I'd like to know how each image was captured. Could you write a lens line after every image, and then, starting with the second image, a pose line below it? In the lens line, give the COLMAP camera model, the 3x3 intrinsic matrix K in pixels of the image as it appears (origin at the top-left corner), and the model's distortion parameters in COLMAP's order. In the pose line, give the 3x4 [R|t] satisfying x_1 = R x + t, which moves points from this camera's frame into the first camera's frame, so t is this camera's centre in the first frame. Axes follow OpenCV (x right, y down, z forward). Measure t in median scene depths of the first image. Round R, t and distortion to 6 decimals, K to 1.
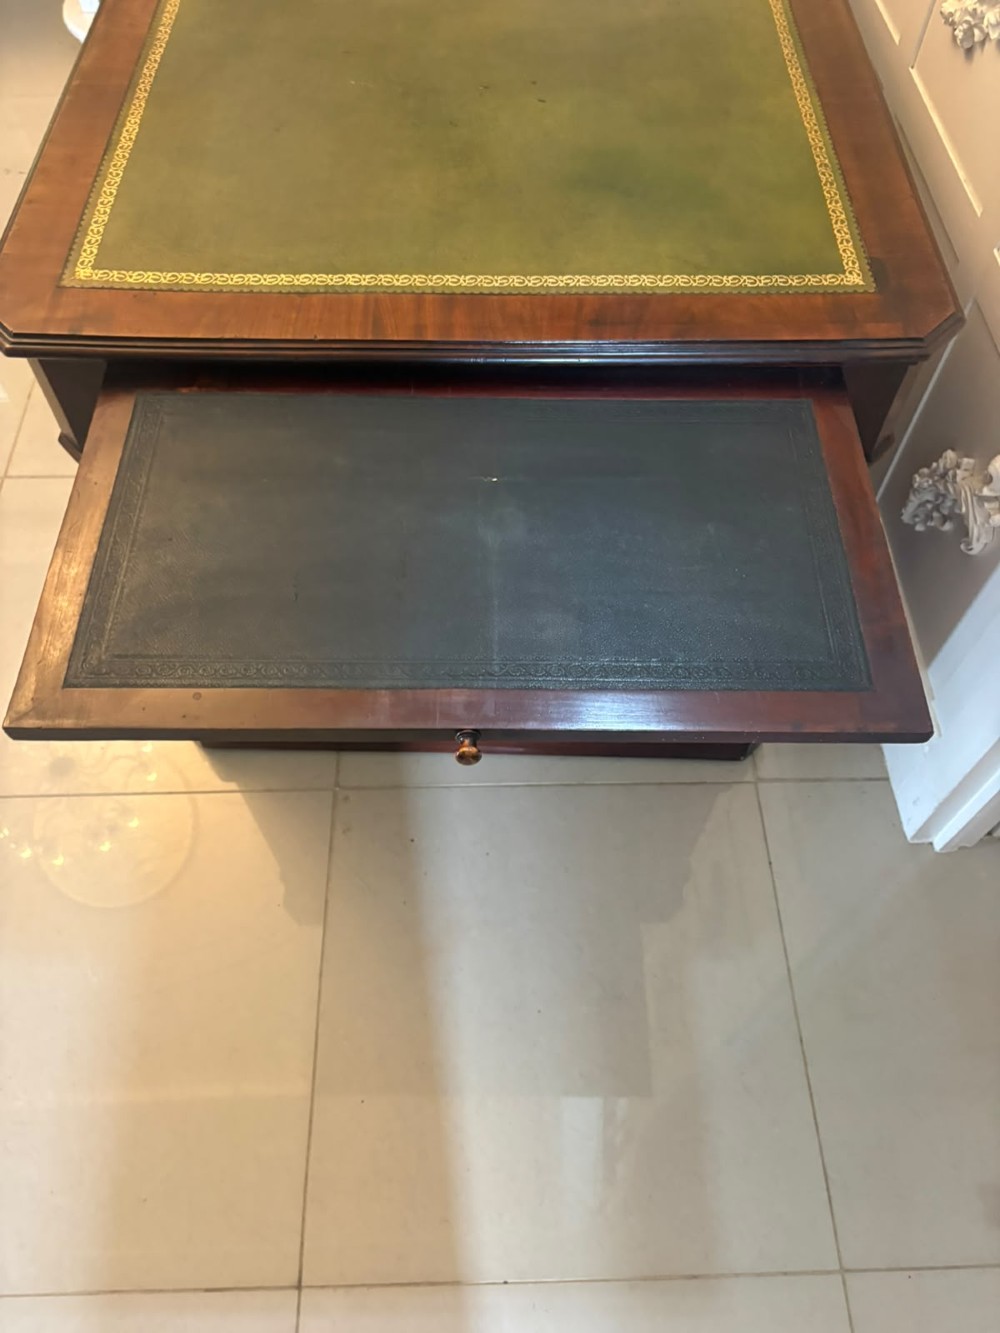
lens RADIAL K [[1023.5, 0, 500.1], [0, 1023.5, 662.8], [0, 0, 1]] dist [0.000786, -0.008741]
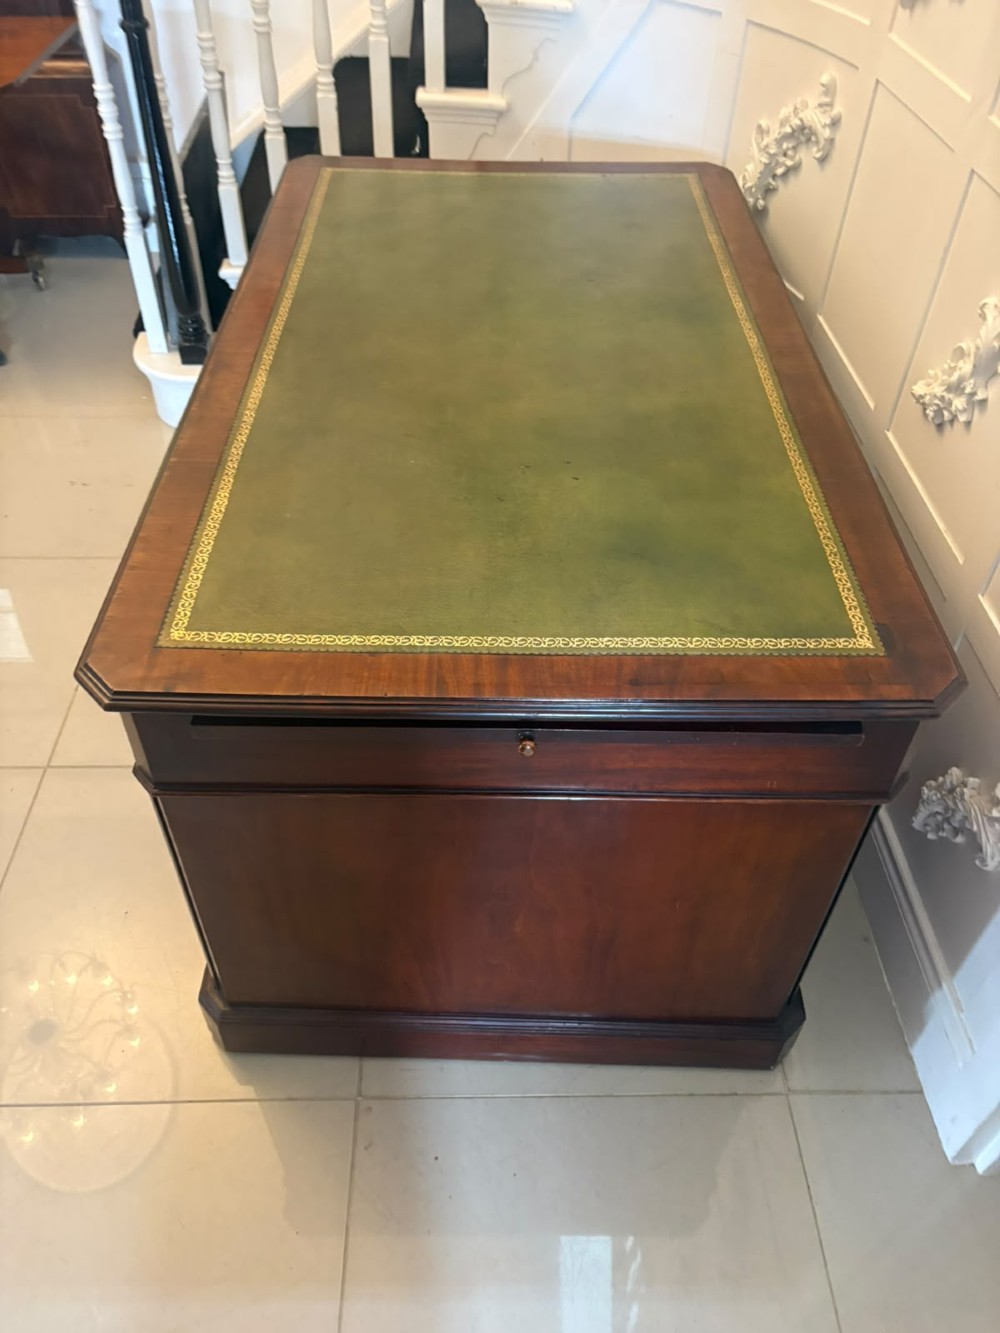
lens RADIAL K [[1005.3, 0, 495.3], [0, 1005.3, 667.4], [0, 0, 1]] dist [0.075065, -0.130442]
pose [[0.999962, 0.008367, 0.002386, -0.054446], [-0.007574, 0.972072, -0.234560, -0.077991], [-0.004282, 0.234533, 0.972099, -0.061884]]
